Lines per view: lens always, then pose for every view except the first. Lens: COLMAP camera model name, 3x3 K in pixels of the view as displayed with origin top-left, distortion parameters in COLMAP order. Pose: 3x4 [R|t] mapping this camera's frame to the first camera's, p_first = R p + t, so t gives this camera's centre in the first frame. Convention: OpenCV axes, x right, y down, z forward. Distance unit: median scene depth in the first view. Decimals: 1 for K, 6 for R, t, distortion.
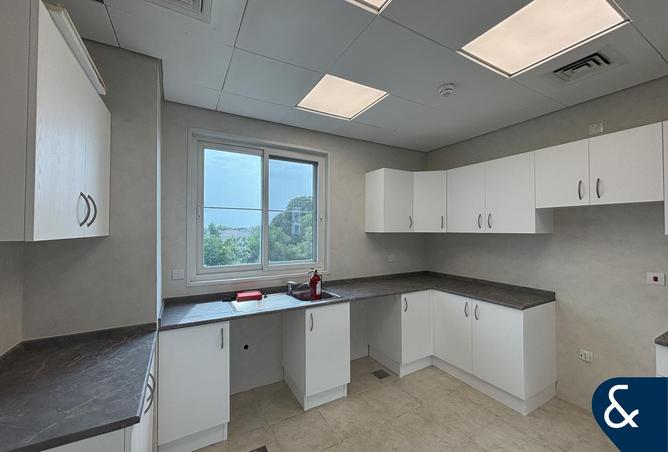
lens RADIAL K [[267.6, 0, 334.0], [0, 267.6, 226.0], [0, 0, 1]] dist [0.001223, 0.000043]
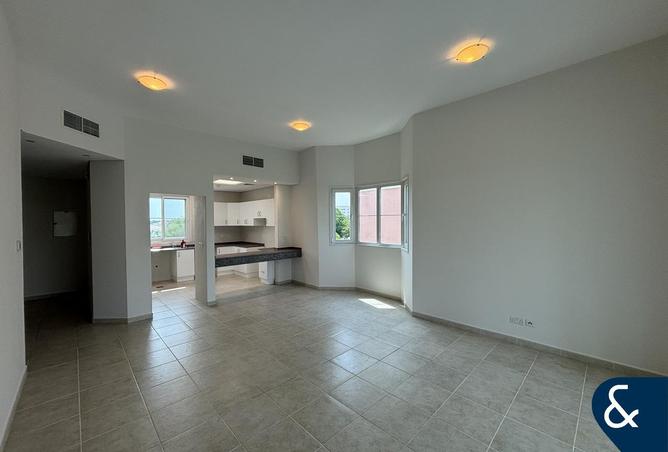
lens RADIAL K [[267.6, 0, 334.0], [0, 267.6, 226.0], [0, 0, 1]] dist [0.001223, 0.000043]
pose [[0.965456, -0.013794, 0.260200, 0.645102], [0.004521, 0.999334, 0.036201, -0.066893], [-0.260526, -0.033774, 0.964876, -1.883113]]
